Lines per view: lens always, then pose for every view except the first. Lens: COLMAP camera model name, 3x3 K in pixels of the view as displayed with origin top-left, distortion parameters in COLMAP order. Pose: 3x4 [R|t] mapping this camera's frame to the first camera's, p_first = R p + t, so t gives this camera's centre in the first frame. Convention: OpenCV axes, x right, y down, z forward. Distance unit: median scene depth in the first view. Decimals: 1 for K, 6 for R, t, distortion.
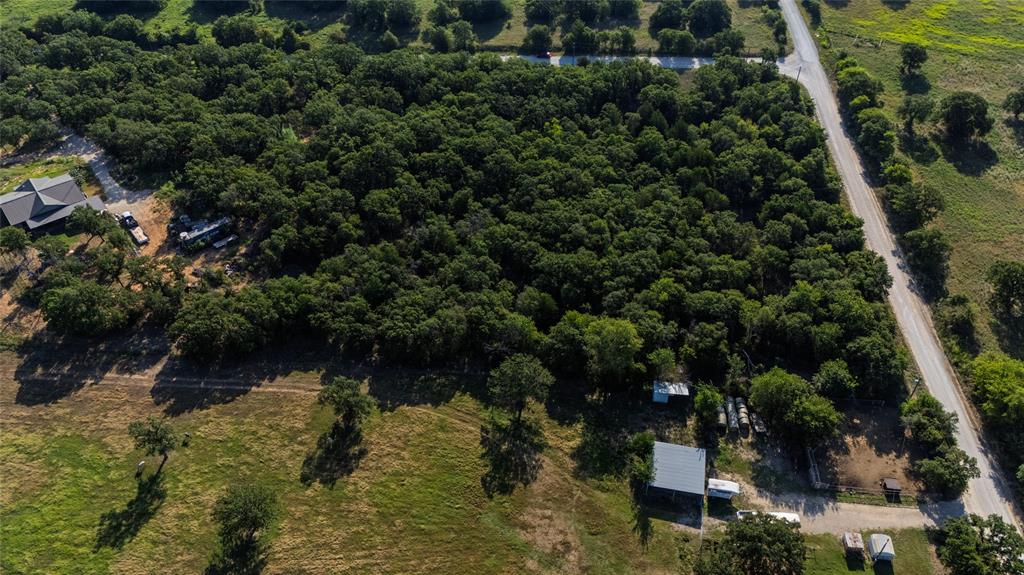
lens RADIAL K [[748.1, 0, 514.0], [0, 748.1, 298.7], [0, 0, 1]] dist [0.065135, -0.063900]
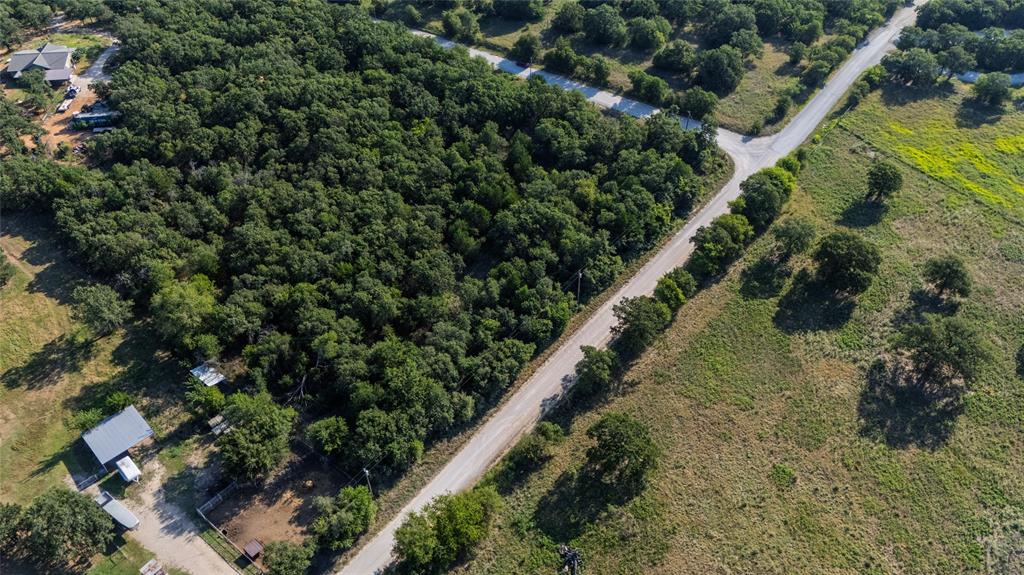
lens RADIAL K [[748.1, 0, 514.0], [0, 748.1, 298.7], [0, 0, 1]] dist [0.065135, -0.063900]
pose [[0.842185, 0.373711, -0.388670, 0.860011], [-0.370398, 0.924824, 0.086636, -0.203932], [0.391828, 0.070999, 0.917295, 0.208786]]
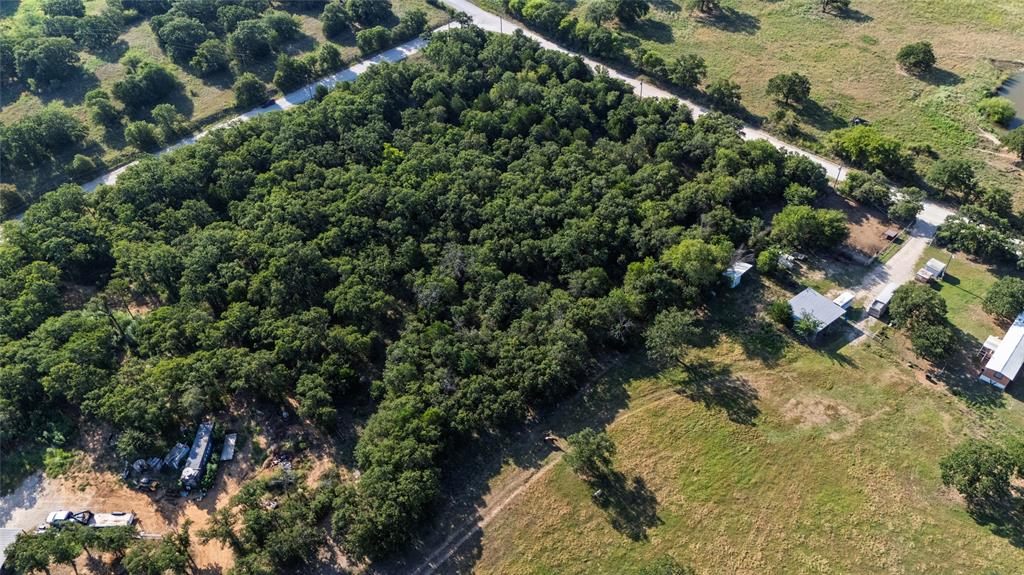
lens RADIAL K [[748.1, 0, 514.0], [0, 748.1, 298.7], [0, 0, 1]] dist [0.065135, -0.063900]
pose [[0.652831, -0.530353, 0.540867, -0.625892], [0.530383, 0.829813, 0.173506, -0.213945], [-0.540838, 0.173597, 0.823018, 0.226776]]
